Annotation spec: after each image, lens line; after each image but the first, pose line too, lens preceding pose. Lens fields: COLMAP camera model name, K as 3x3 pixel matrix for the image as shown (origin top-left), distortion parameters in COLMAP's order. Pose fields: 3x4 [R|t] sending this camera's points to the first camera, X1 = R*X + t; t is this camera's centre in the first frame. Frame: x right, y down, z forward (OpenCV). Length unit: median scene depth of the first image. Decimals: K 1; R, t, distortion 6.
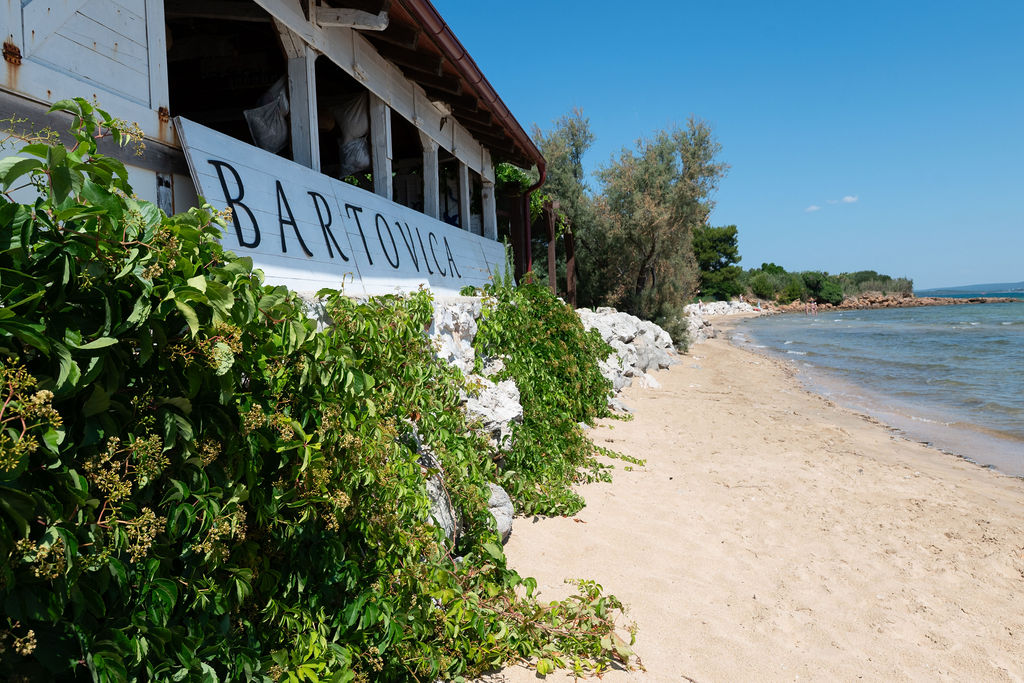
lens RADIAL K [[801.1, 0, 512.0], [0, 801.1, 341.5], [0, 0, 1]] dist [-0.078258, 0.002118]
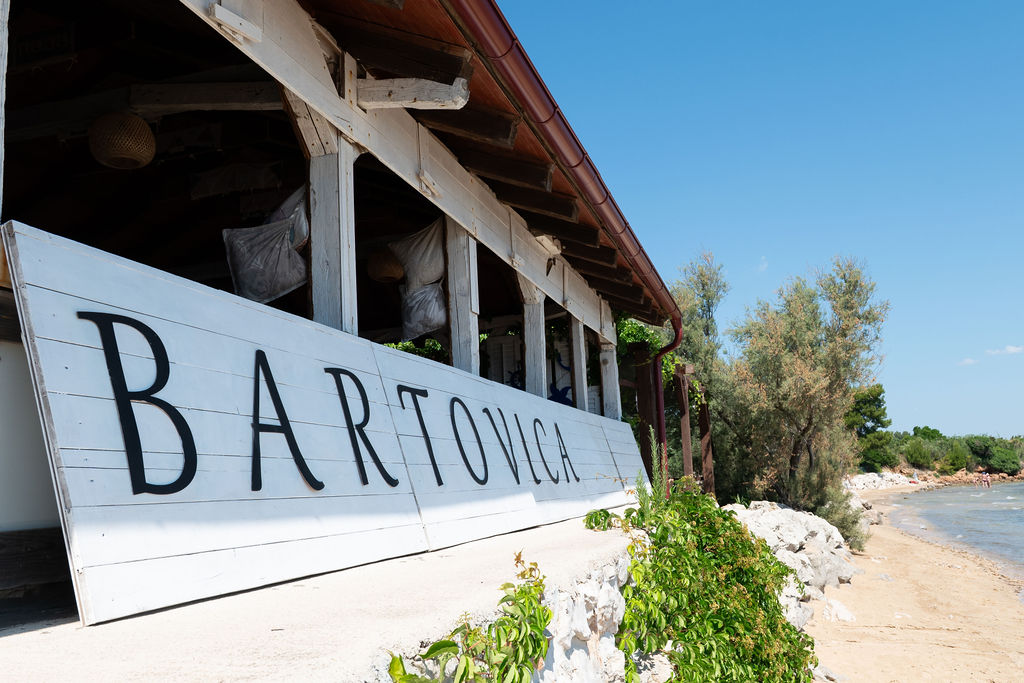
lens RADIAL K [[801.1, 0, 512.0], [0, 801.1, 341.5], [0, 0, 1]] dist [-0.078258, 0.002118]
pose [[0.992479, -0.024505, -0.119940, -0.035418], [0.000334, 0.980297, -0.197529, -0.060894], [0.122417, 0.196003, 0.972932, 0.294882]]
